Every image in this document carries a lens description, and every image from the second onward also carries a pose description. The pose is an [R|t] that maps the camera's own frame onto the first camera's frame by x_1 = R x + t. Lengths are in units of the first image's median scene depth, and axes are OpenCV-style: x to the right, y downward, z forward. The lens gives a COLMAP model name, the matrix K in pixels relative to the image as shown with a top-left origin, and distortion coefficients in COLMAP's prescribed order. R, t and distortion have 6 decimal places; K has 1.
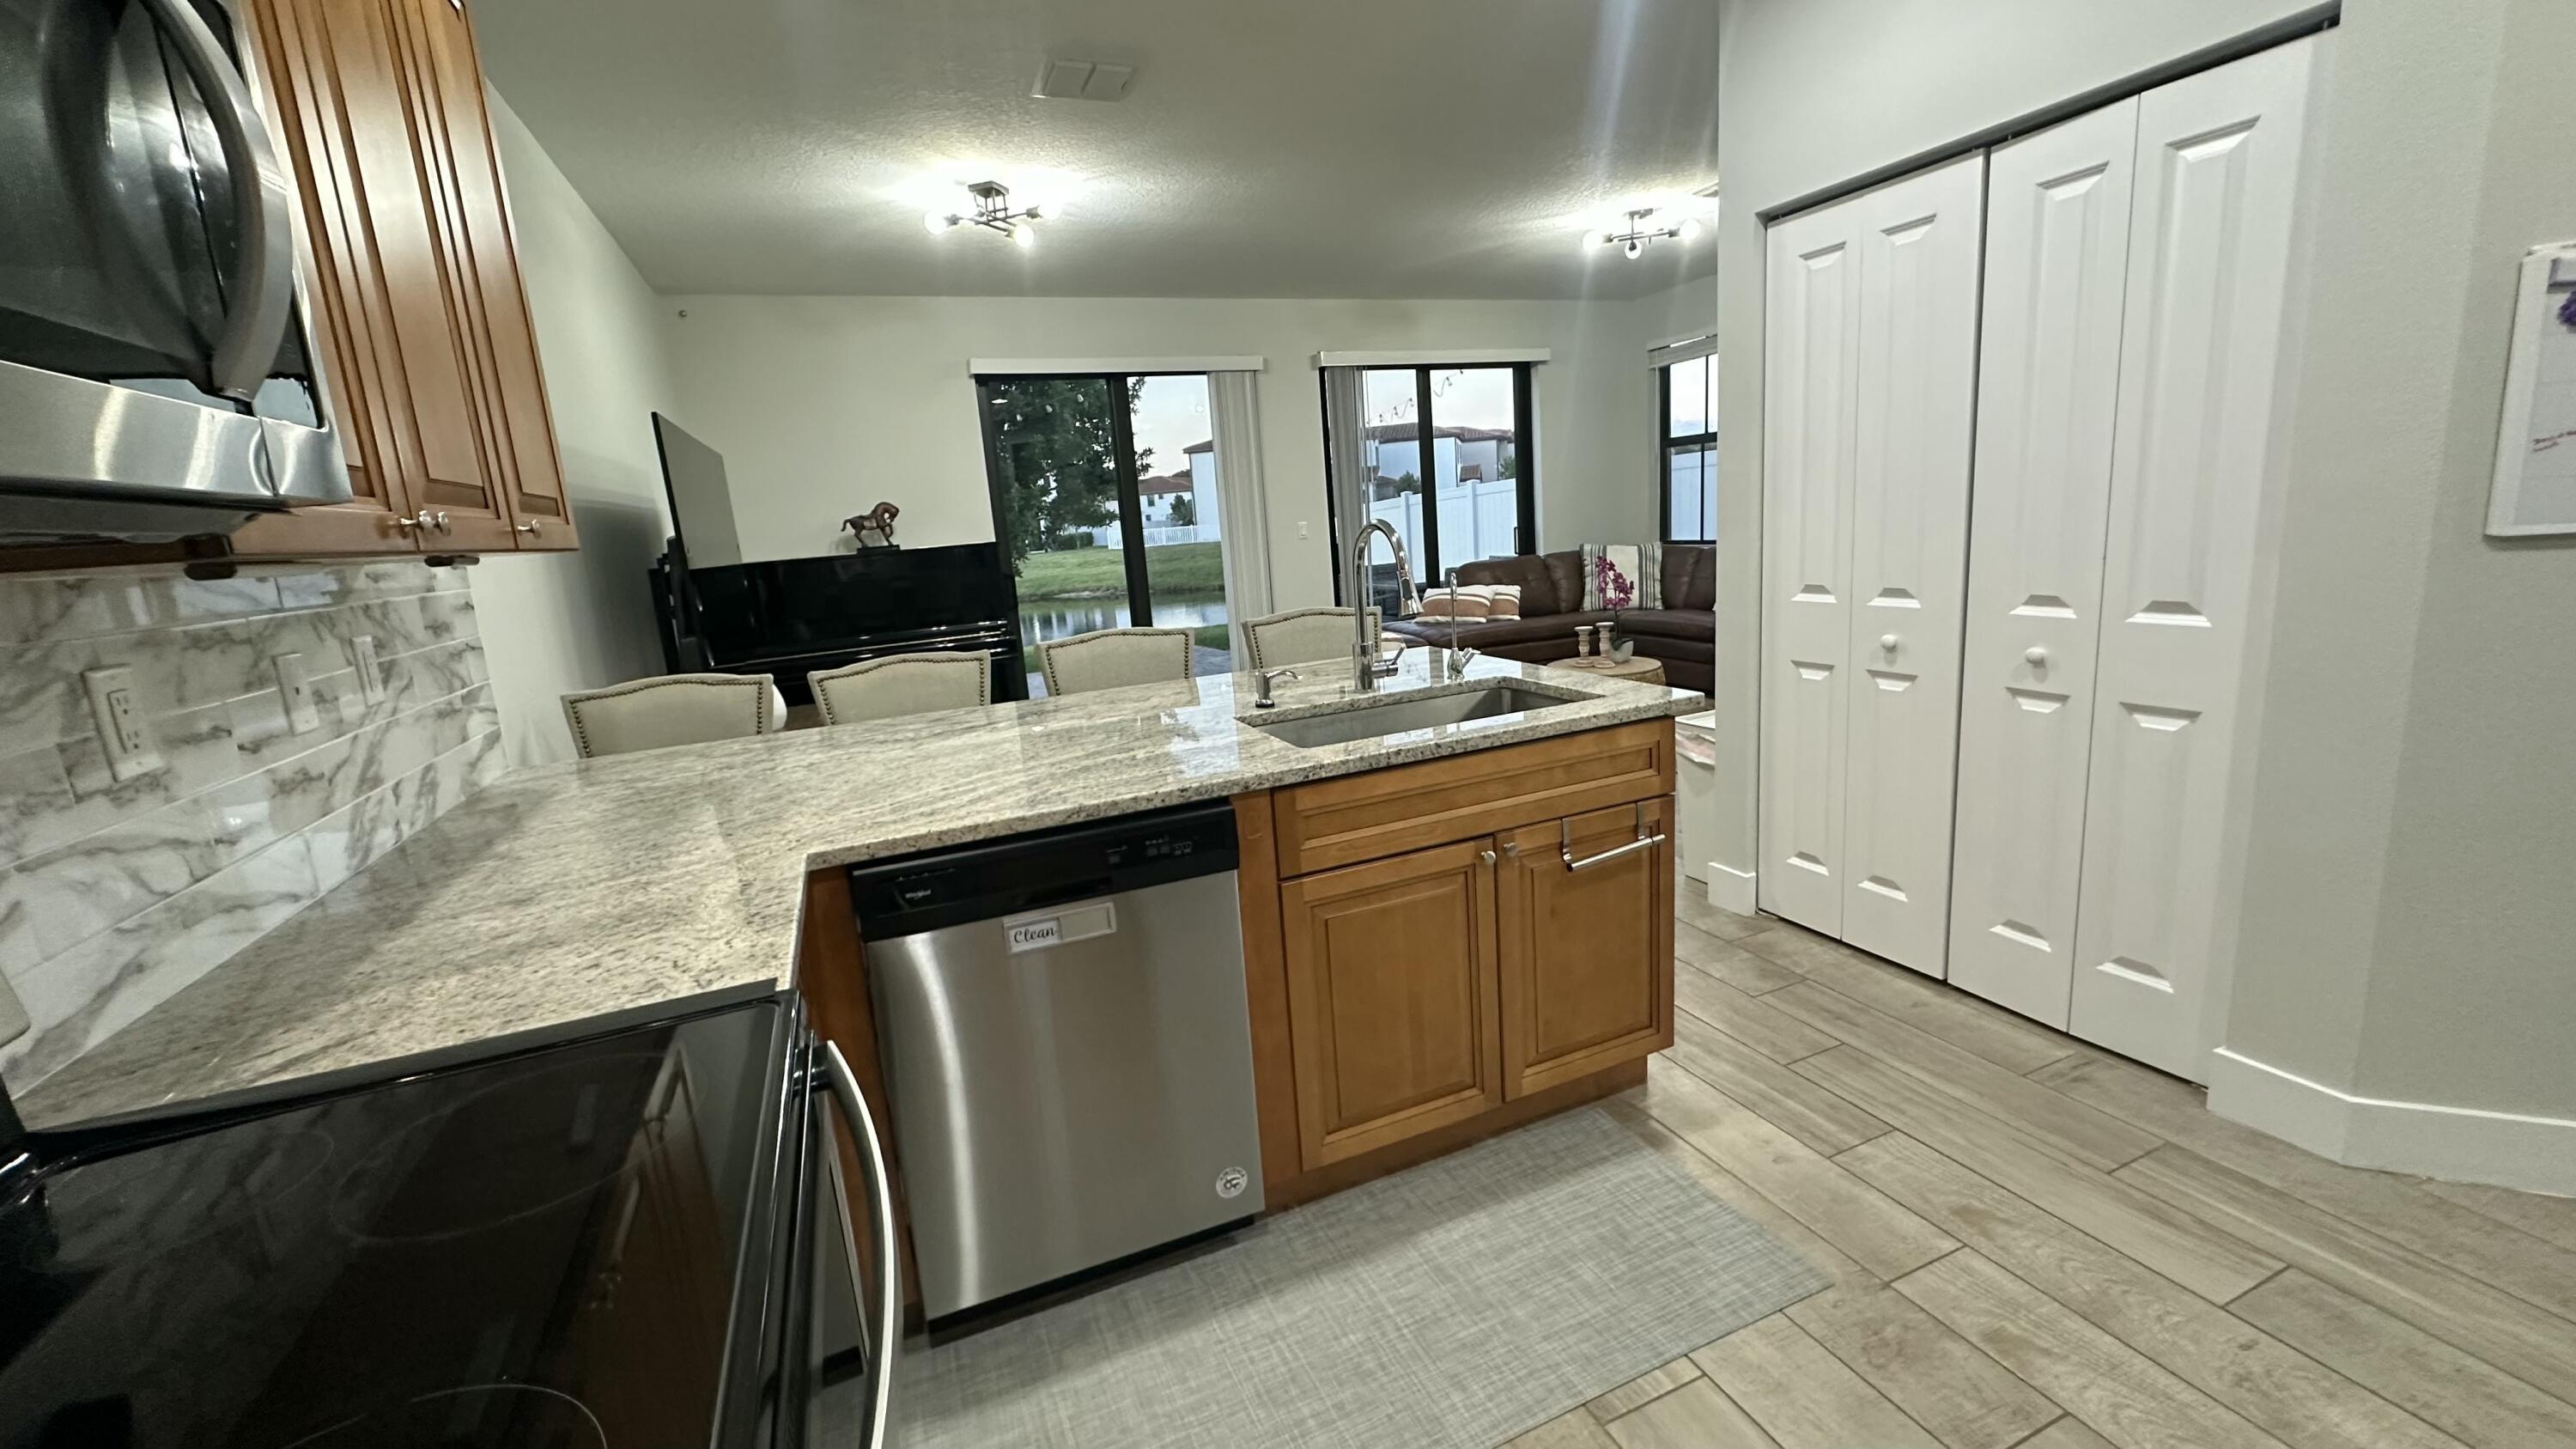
lens RADIAL K [[1027.1, 0, 1293.6], [0, 1027.1, 720.1], [0, 0, 1]] dist [-0.004438, 0.000603]
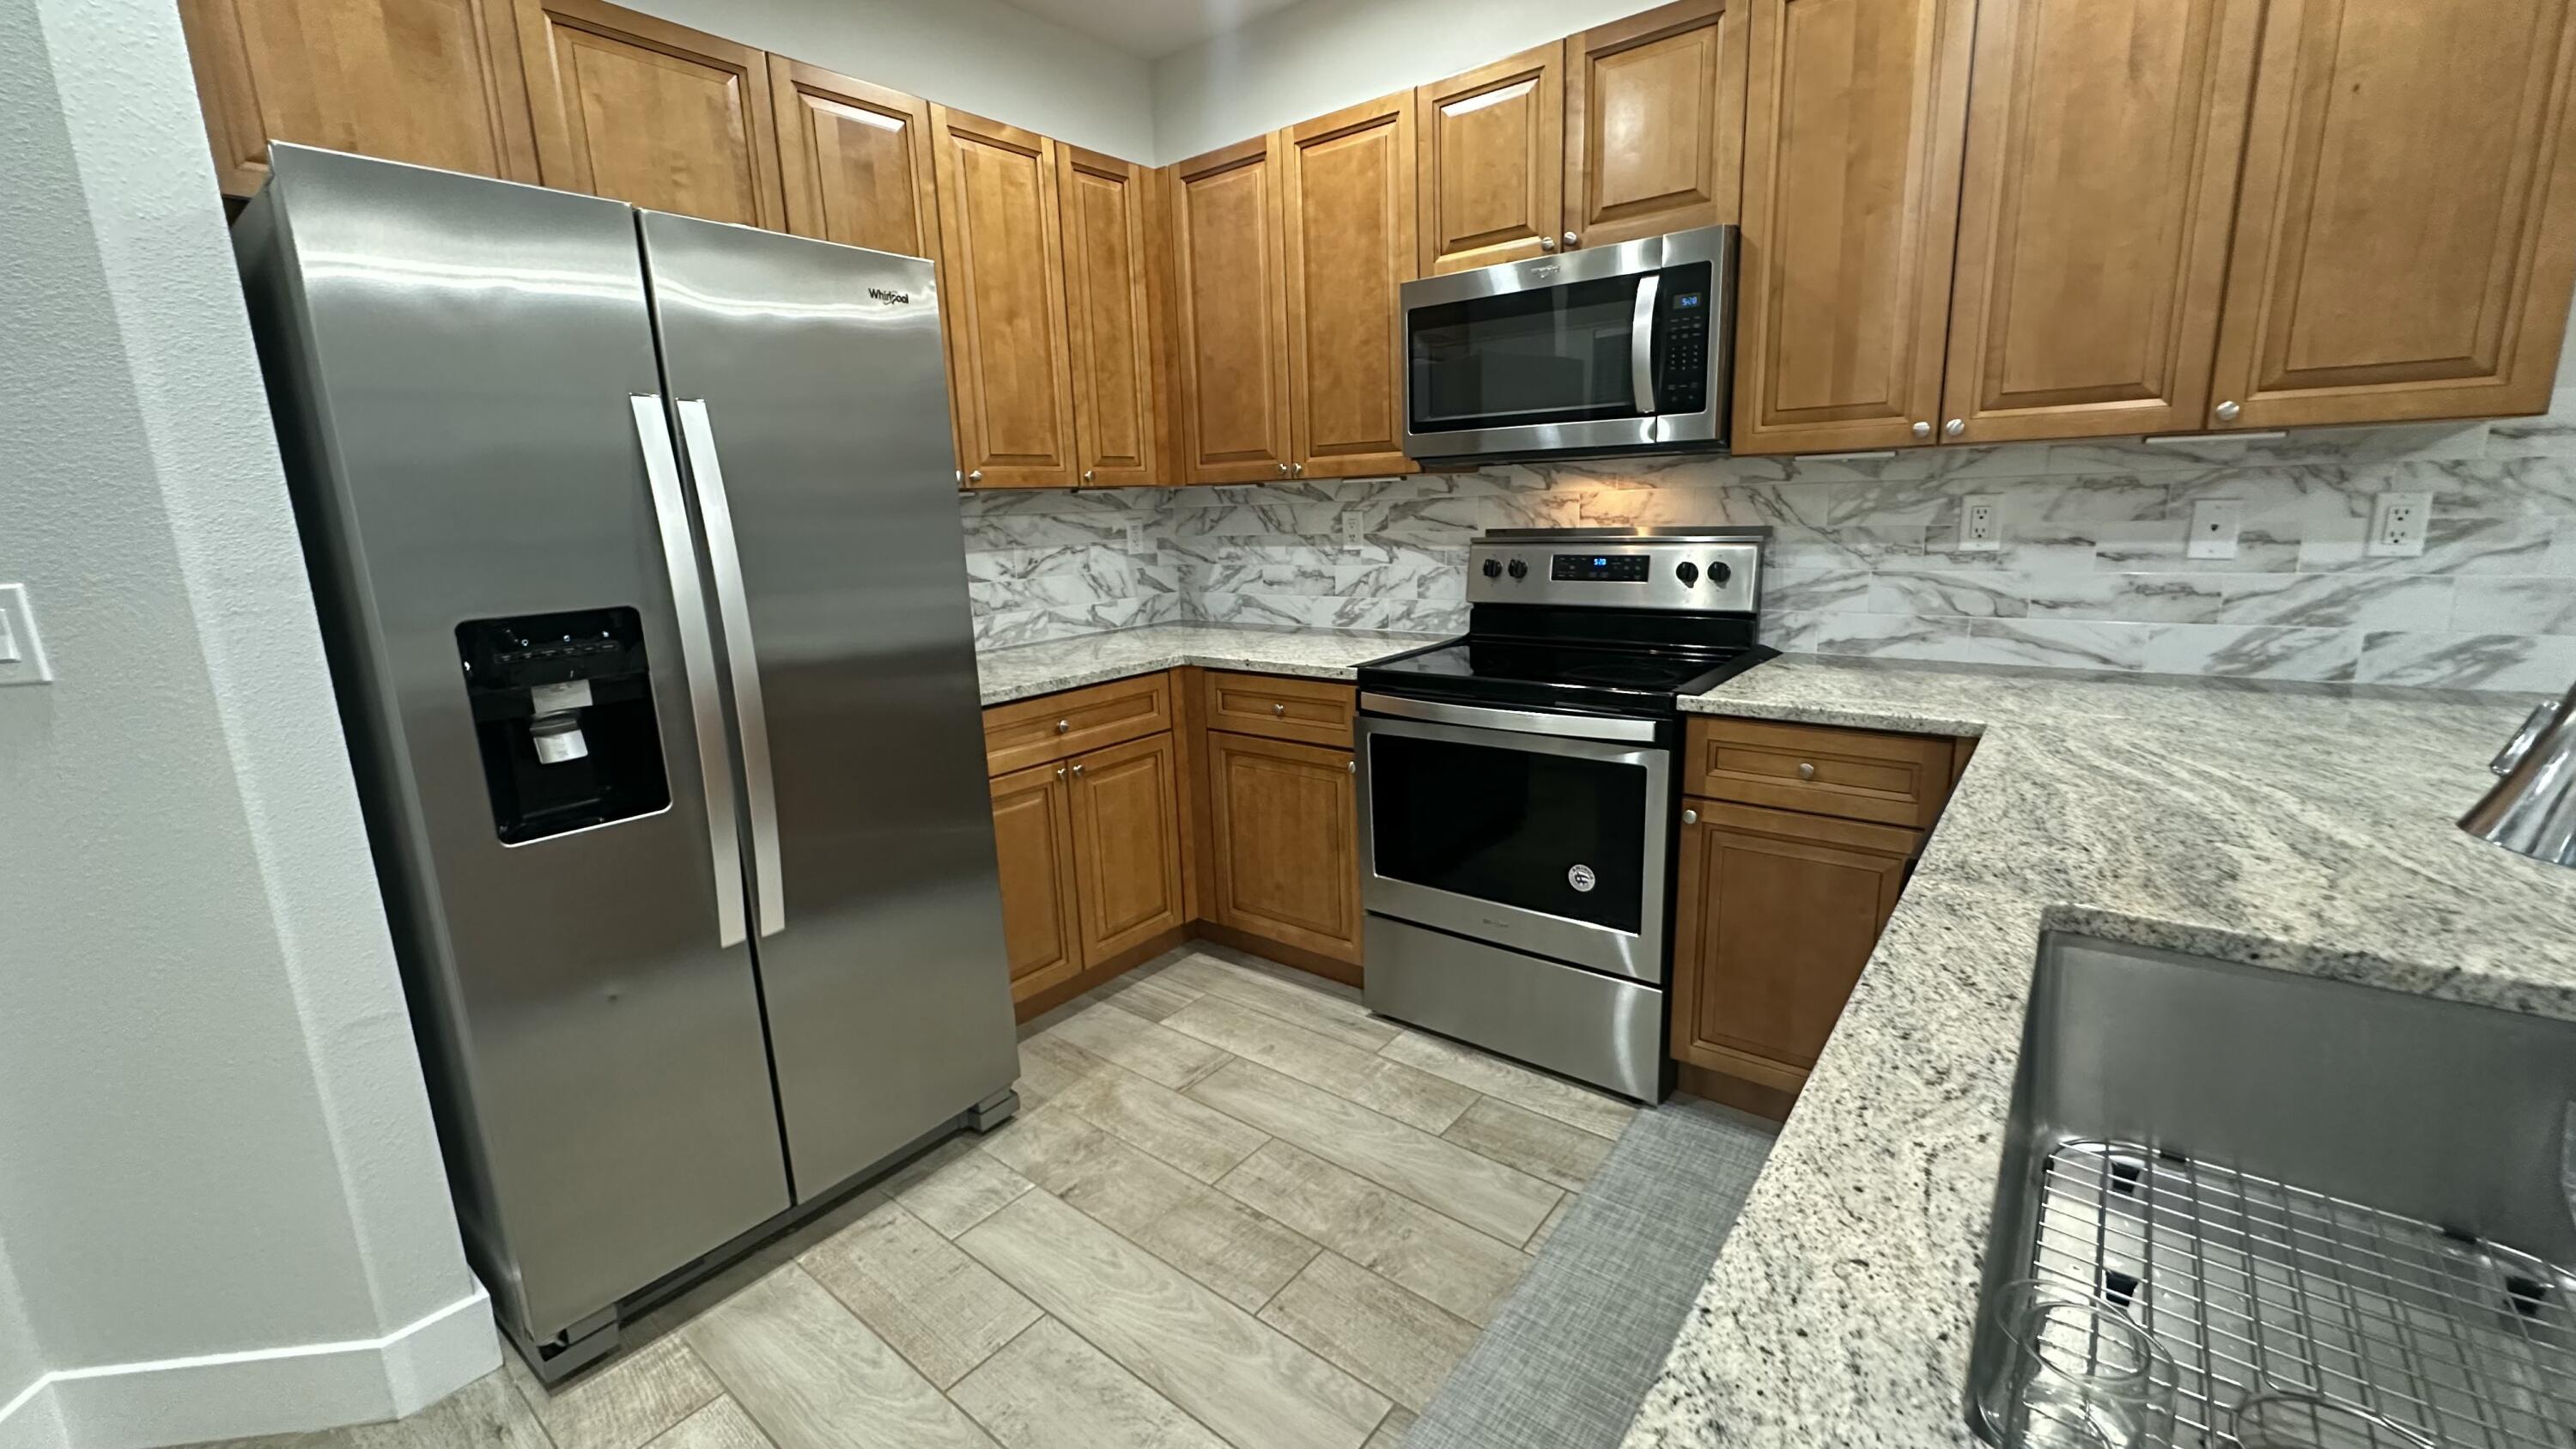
lens RADIAL K [[1027.1, 0, 1289.3], [0, 1027.1, 721.5], [0, 0, 1]] dist [-0.004438, 0.000603]
pose [[-0.872181, 0.203718, -0.444746, 0.407483], [0.003456, 0.911704, 0.410834, -0.196752], [0.489171, 0.356784, -0.795875, 0.875753]]
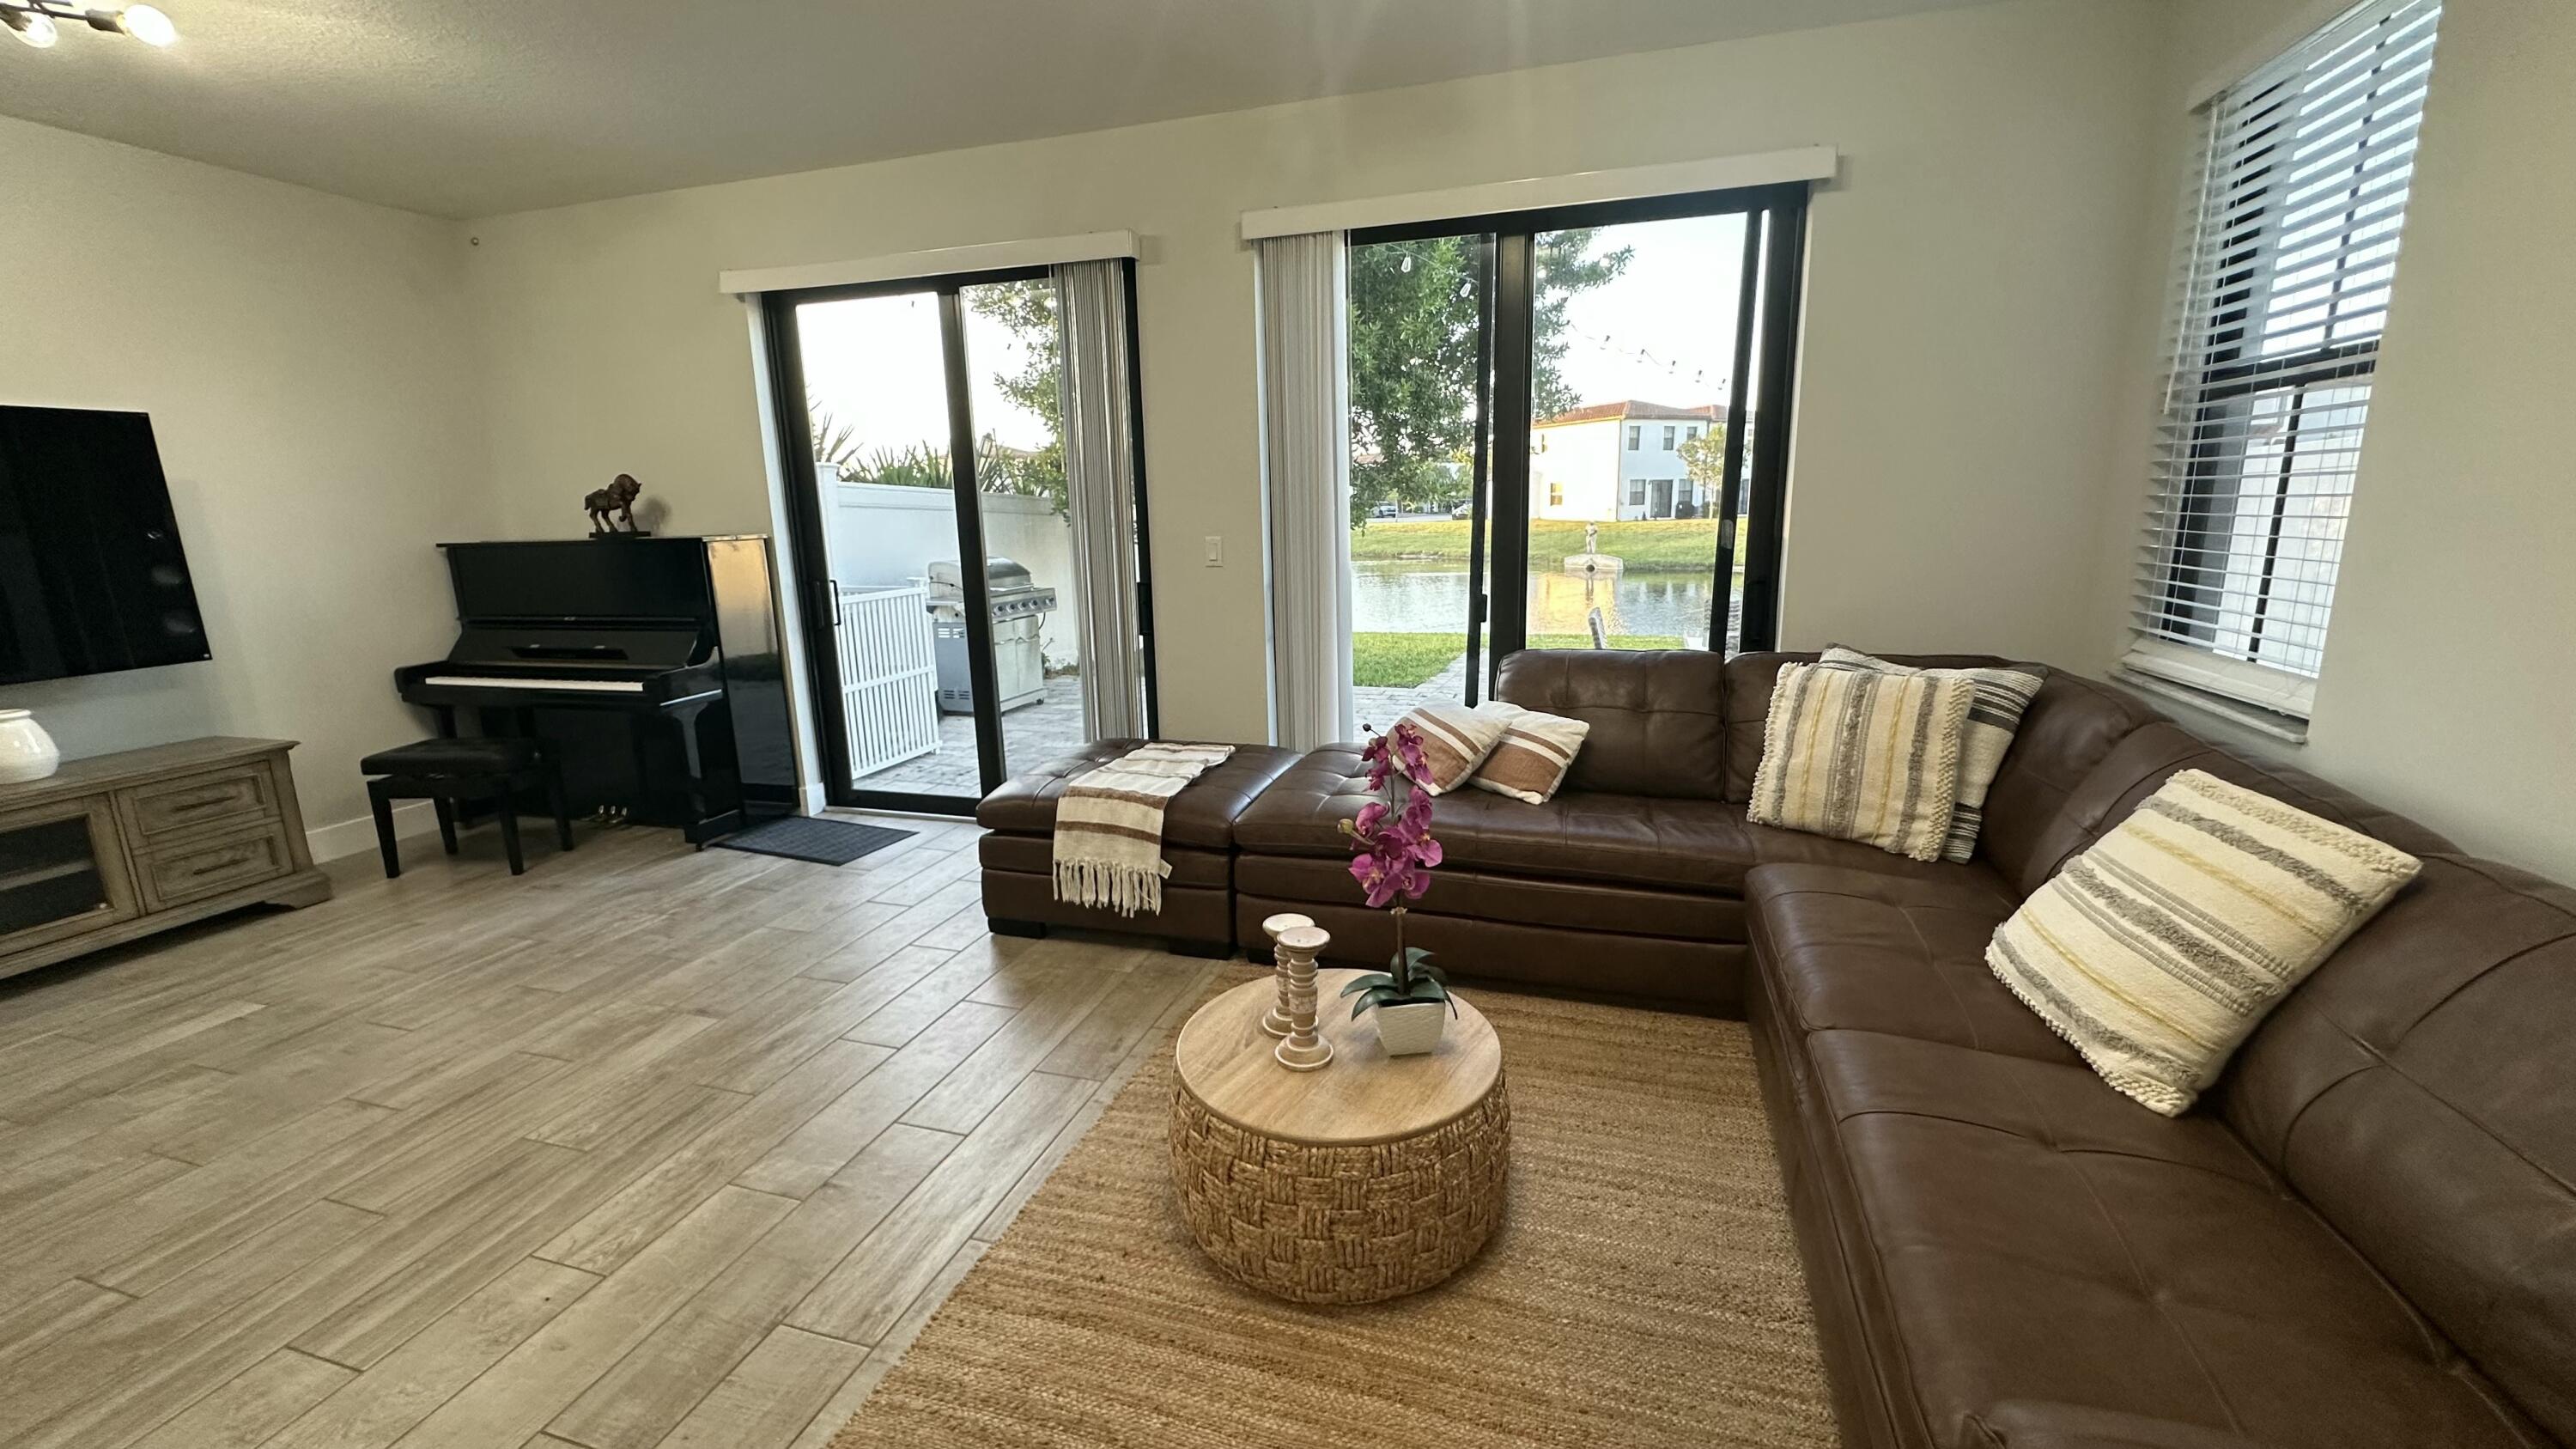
lens RADIAL K [[1027.1, 0, 1285.5], [0, 1027.1, 725.4], [0, 0, 1]] dist [-0.004438, 0.000603]
pose [[0.763659, 0.193032, -0.616087, 1.099808], [-0.161746, 0.981027, 0.106885, -0.436710], [0.625030, 0.018026, 0.780392, 1.641797]]
